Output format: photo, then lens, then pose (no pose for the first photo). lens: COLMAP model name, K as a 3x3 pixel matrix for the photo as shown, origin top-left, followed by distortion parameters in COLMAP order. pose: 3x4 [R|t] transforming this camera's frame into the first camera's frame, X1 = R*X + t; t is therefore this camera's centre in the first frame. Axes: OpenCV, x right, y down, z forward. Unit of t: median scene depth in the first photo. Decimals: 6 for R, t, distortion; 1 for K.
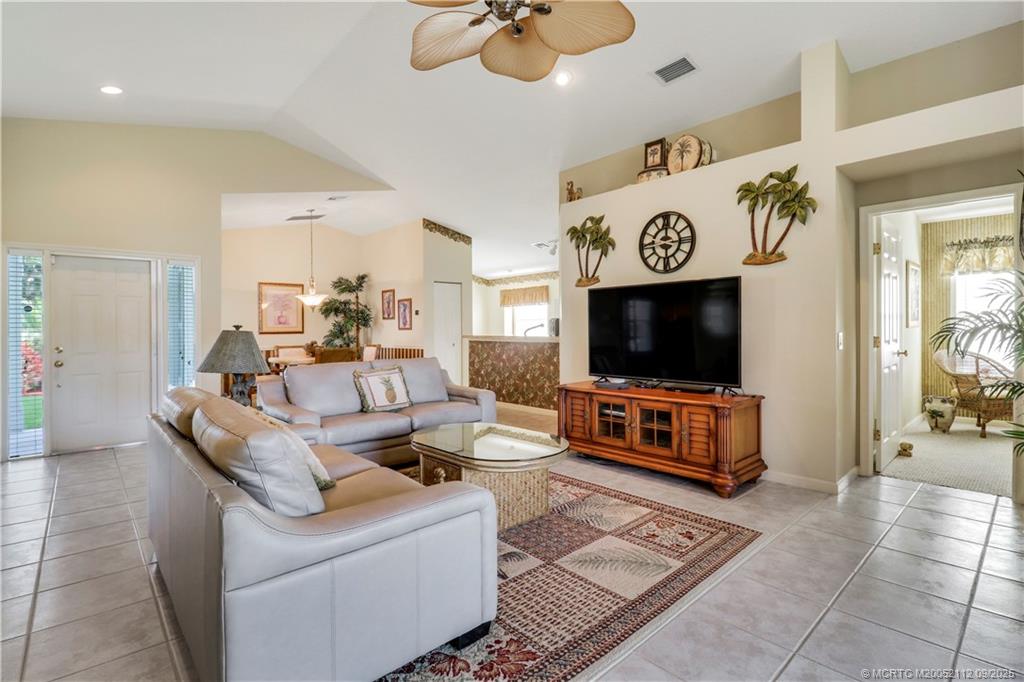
lens RADIAL K [[480.5, 0, 525.6], [0, 480.5, 327.8], [0, 0, 1]] dist [0.003082, -0.012558]
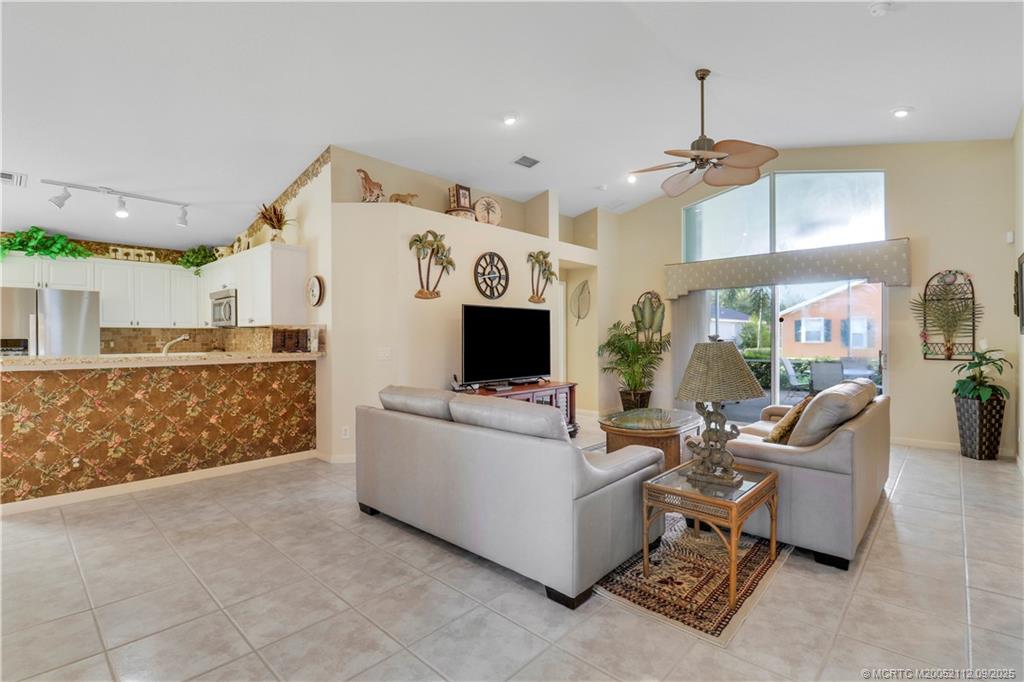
lens RADIAL K [[480.5, 0, 515.9], [0, 480.5, 336.0], [0, 0, 1]] dist [0.003082, -0.012558]
pose [[-0.077484, 0.013099, 0.996908, -0.984040], [0.003905, 0.999910, -0.012835, 0.004150], [-0.996986, 0.002898, -0.077528, 1.004556]]
